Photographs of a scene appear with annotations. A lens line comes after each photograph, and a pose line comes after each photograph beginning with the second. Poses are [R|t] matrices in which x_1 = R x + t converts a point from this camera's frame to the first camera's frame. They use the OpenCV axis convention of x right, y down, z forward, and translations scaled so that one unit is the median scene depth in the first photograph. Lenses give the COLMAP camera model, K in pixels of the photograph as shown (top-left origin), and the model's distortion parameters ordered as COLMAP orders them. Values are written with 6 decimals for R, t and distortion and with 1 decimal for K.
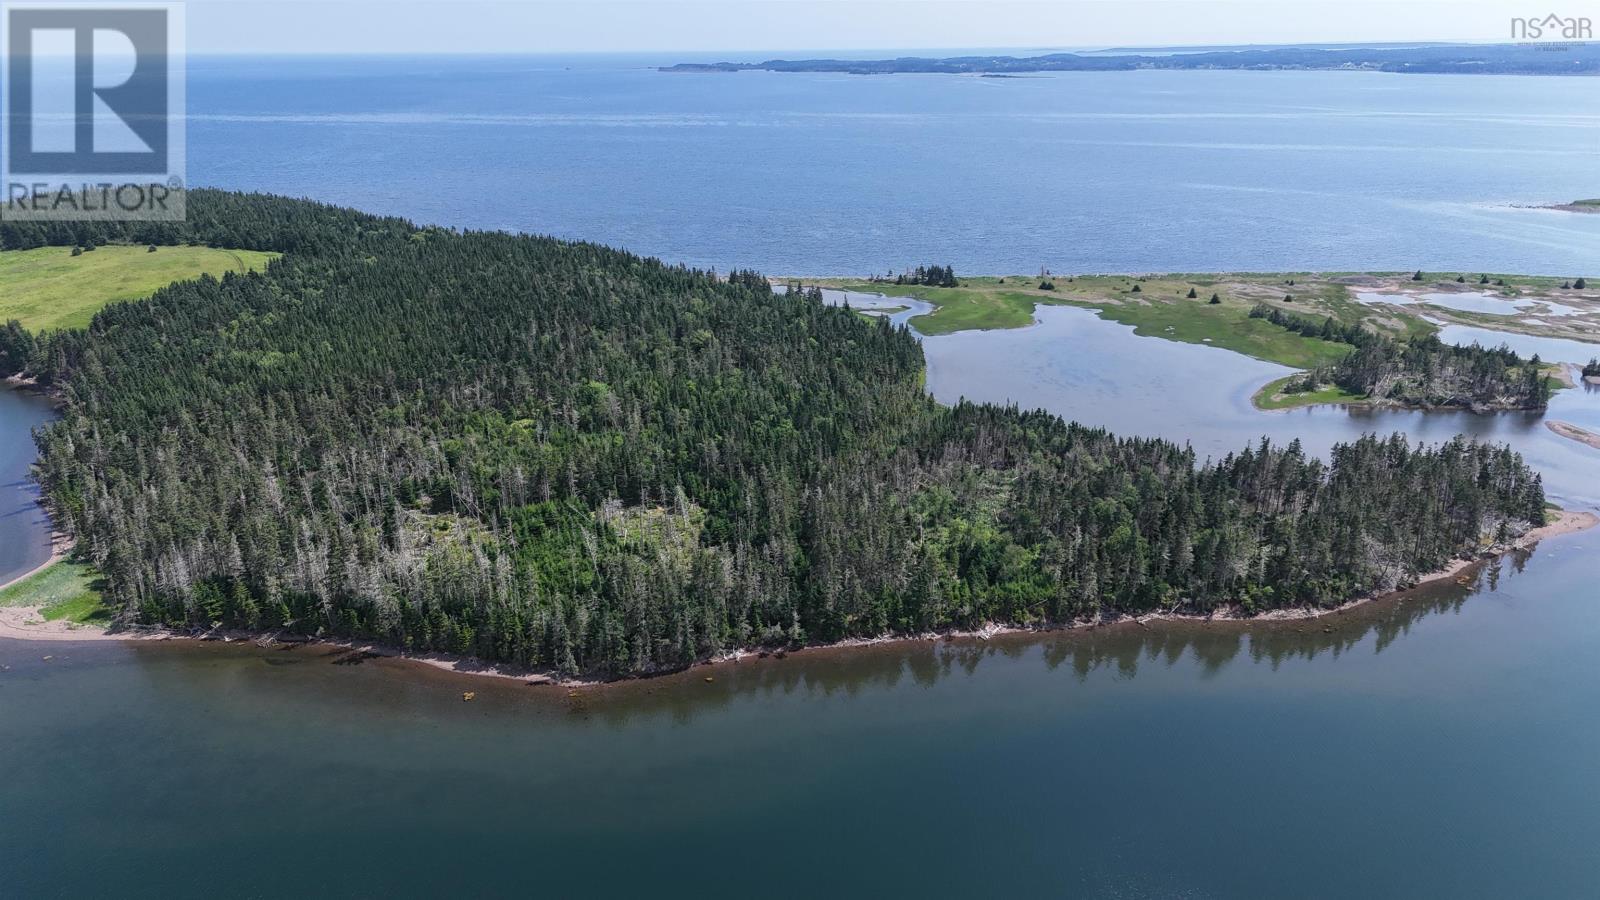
lens RADIAL K [[1178.7, 0, 798.6], [0, 1178.7, 441.1], [0, 0, 1]] dist [0.056024, -0.068233]
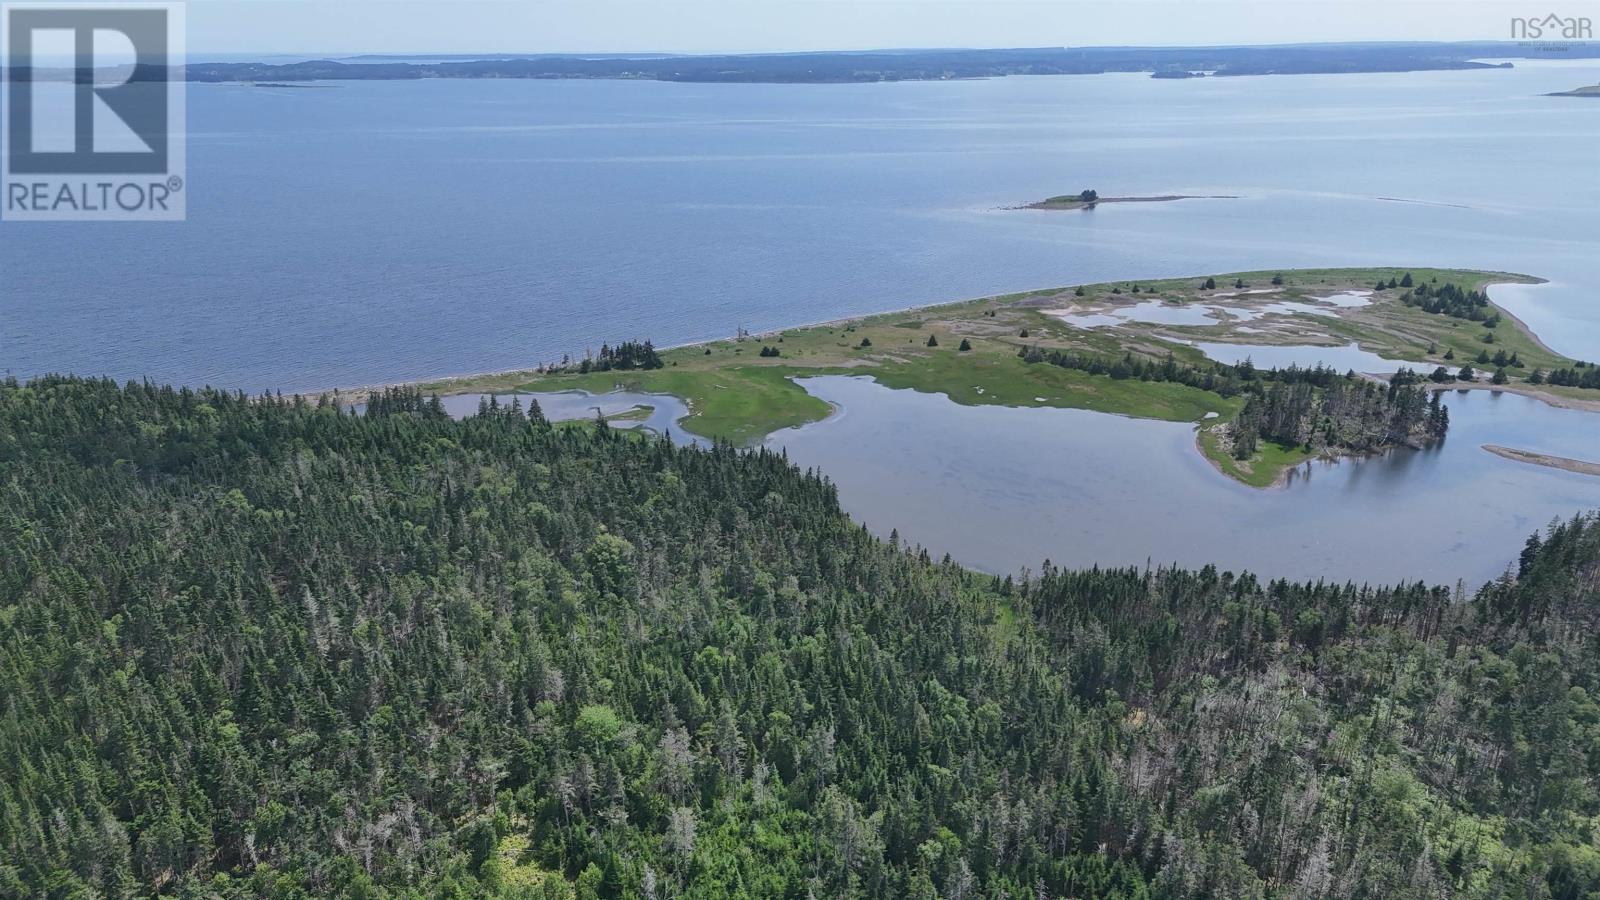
lens RADIAL K [[1178.7, 0, 799.2], [0, 1178.7, 441.1], [0, 0, 1]] dist [0.056024, -0.068233]
pose [[0.821655, -0.172602, 0.543224, -0.164189], [0.176230, 0.983280, 0.045867, -0.079929], [-0.542058, 0.058046, 0.838334, 0.251293]]
